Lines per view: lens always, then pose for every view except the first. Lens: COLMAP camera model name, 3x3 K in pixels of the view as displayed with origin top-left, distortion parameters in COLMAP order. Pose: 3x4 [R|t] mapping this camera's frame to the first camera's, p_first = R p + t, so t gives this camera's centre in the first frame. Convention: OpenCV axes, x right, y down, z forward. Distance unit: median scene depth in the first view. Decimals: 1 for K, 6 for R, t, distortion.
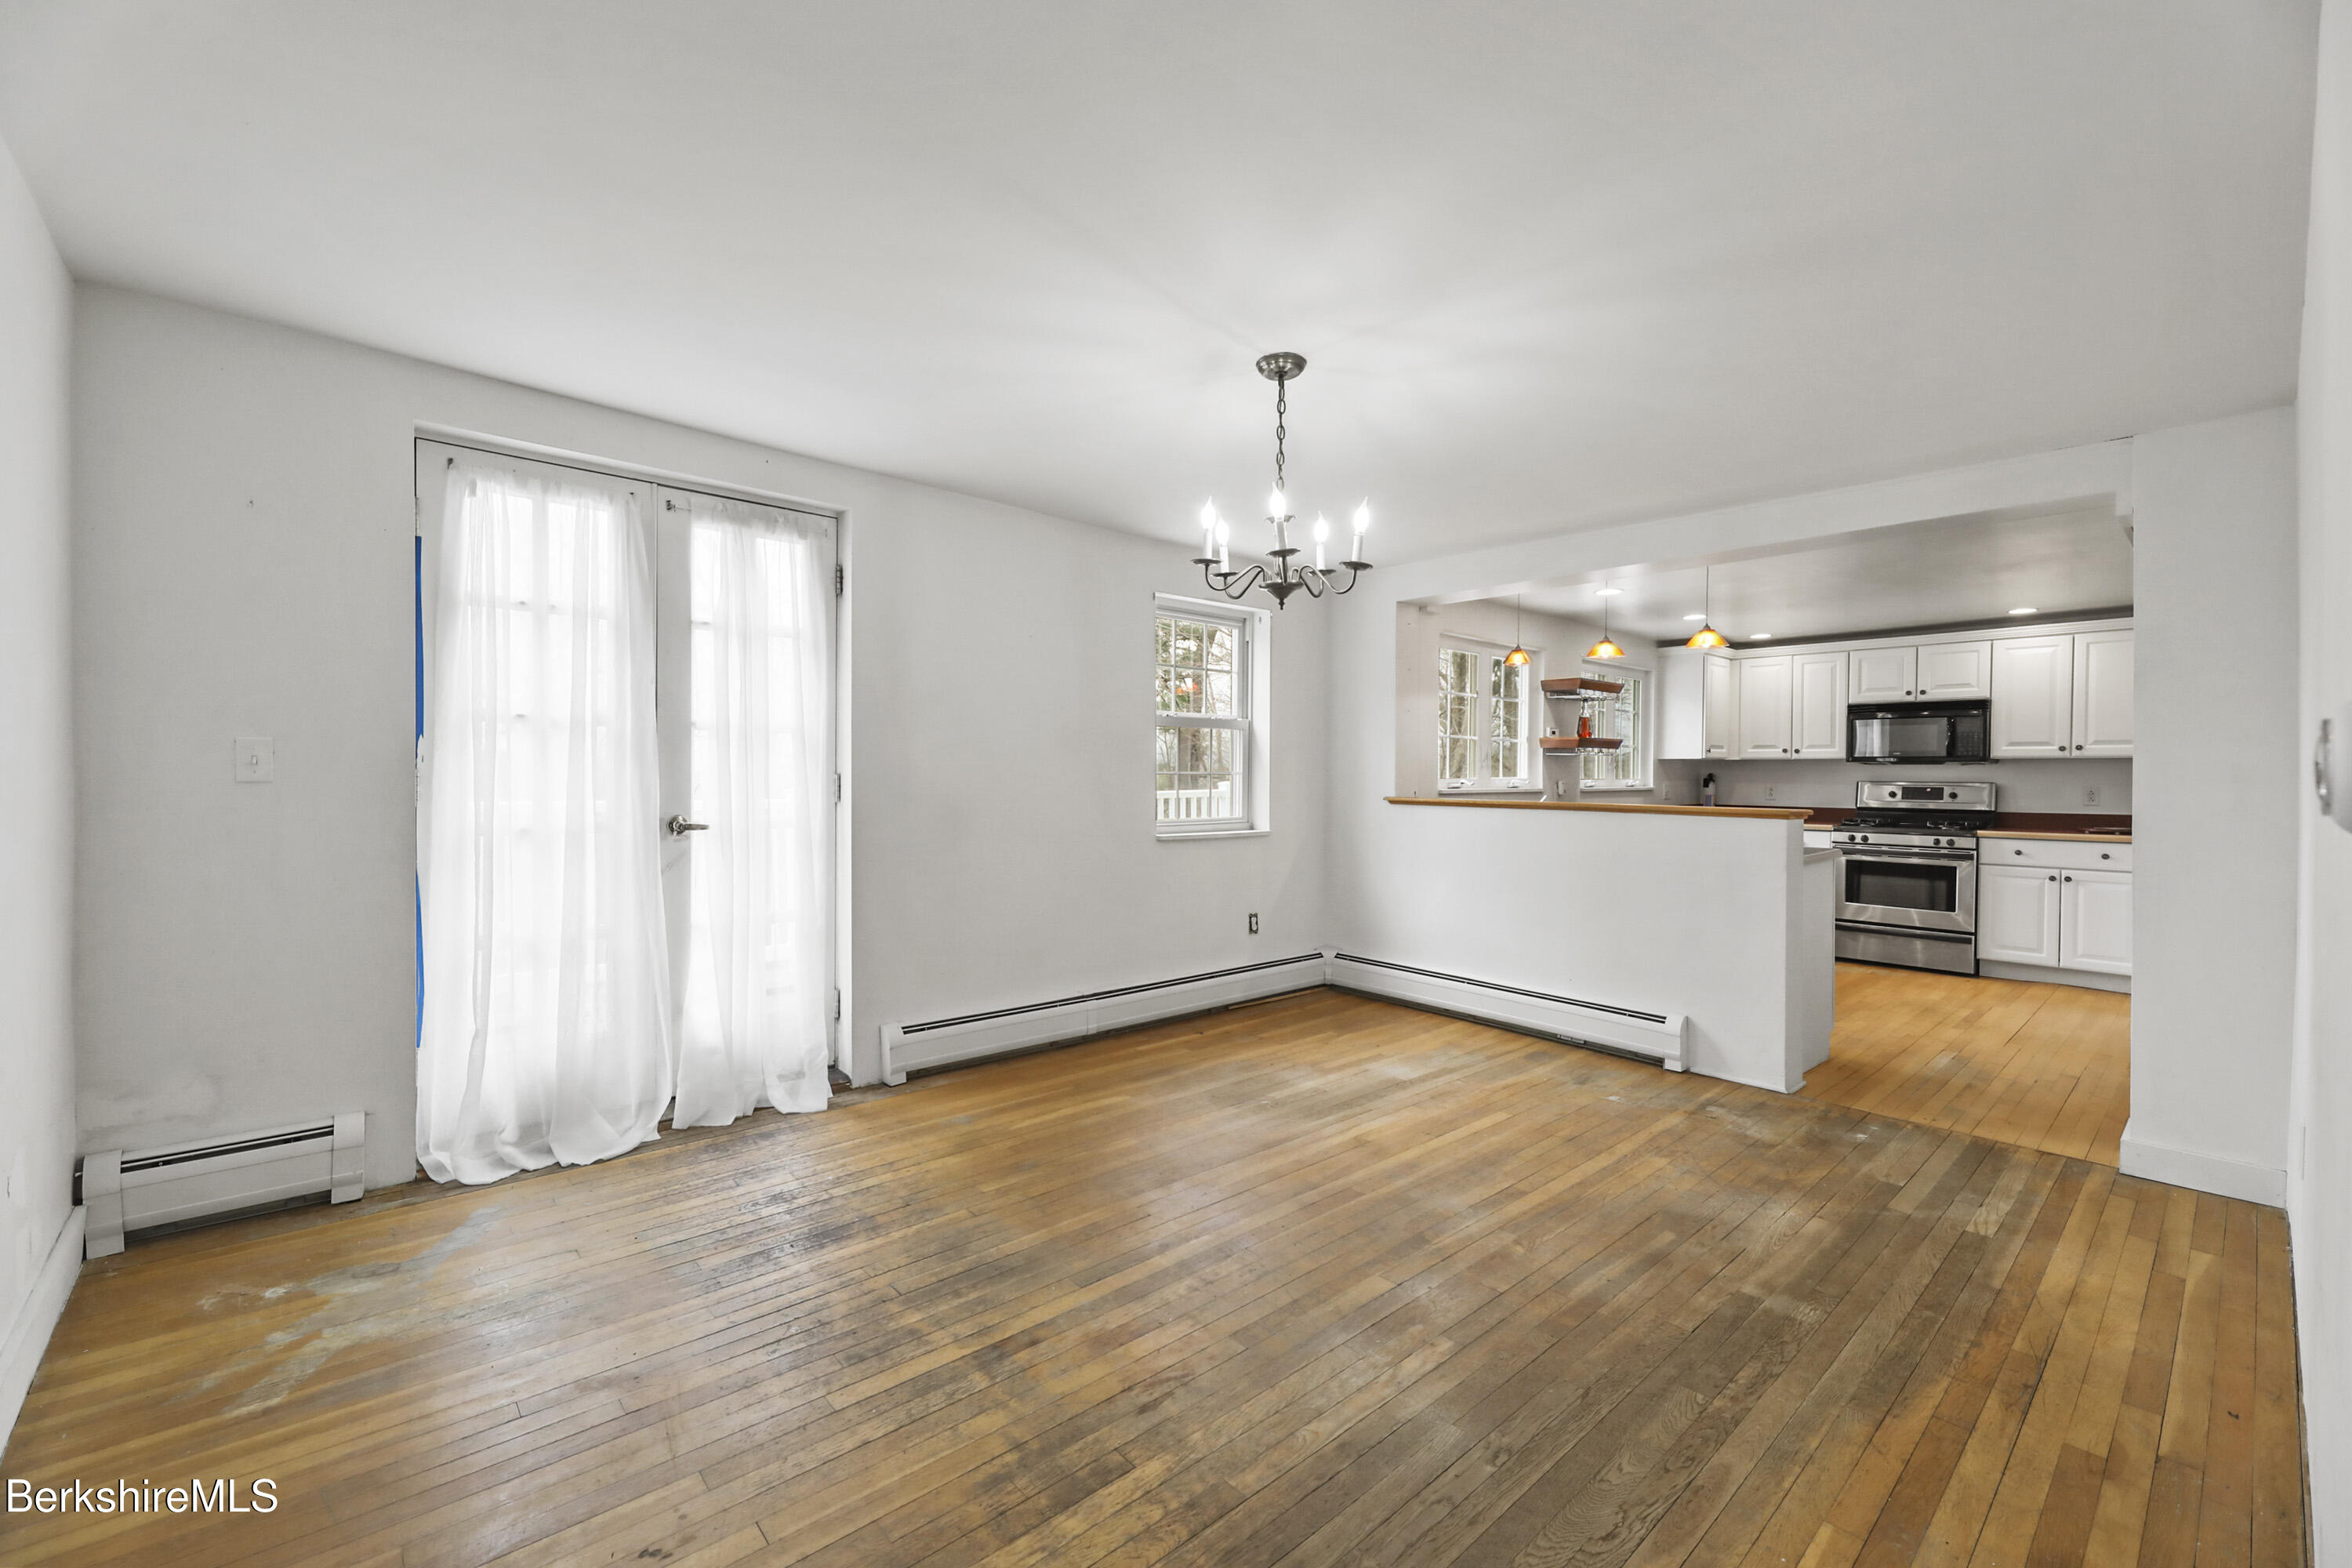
lens RADIAL K [[954.7, 0, 1163.3], [0, 954.7, 790.4], [0, 0, 1]] dist [-0.000540, -0.001226]
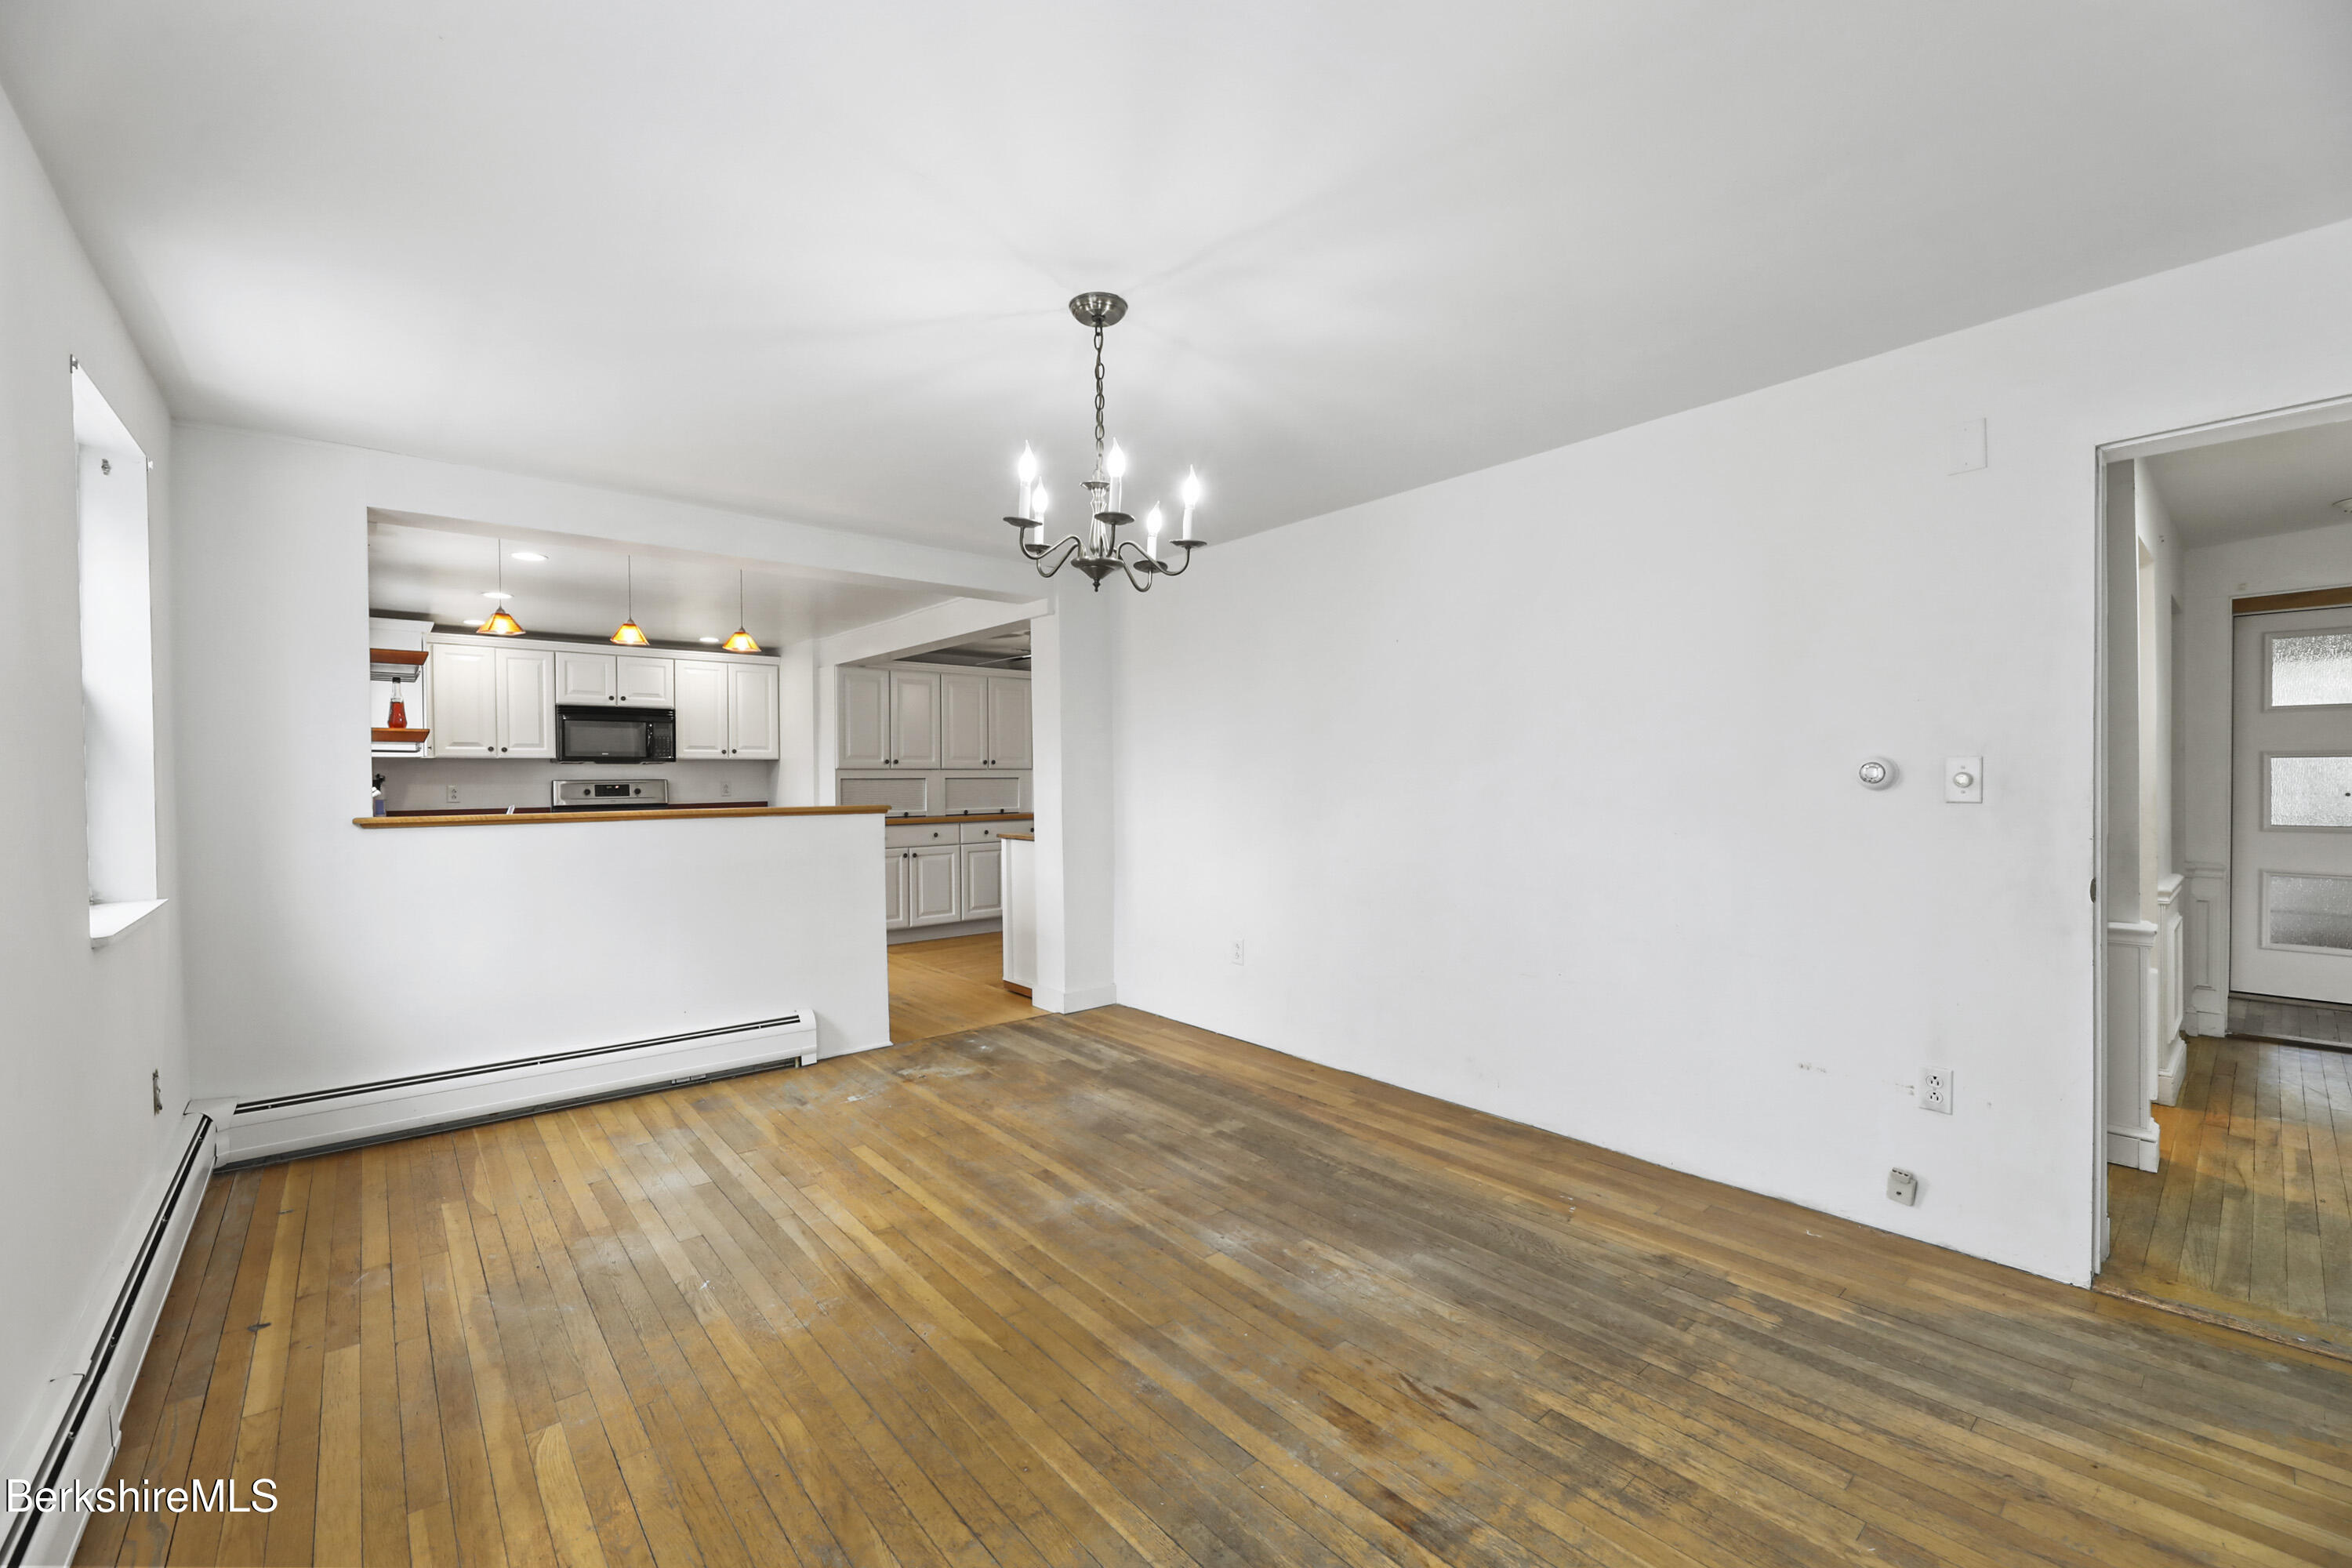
lens RADIAL K [[954.7, 0, 1152.0], [0, 954.7, 783.6], [0, 0, 1]] dist [-0.000540, -0.001226]
pose [[0.021610, -0.020598, 0.999554, -0.435270], [0.023702, 0.999517, 0.020084, -0.018556], [-0.999485, 0.023258, 0.022088, 0.548002]]
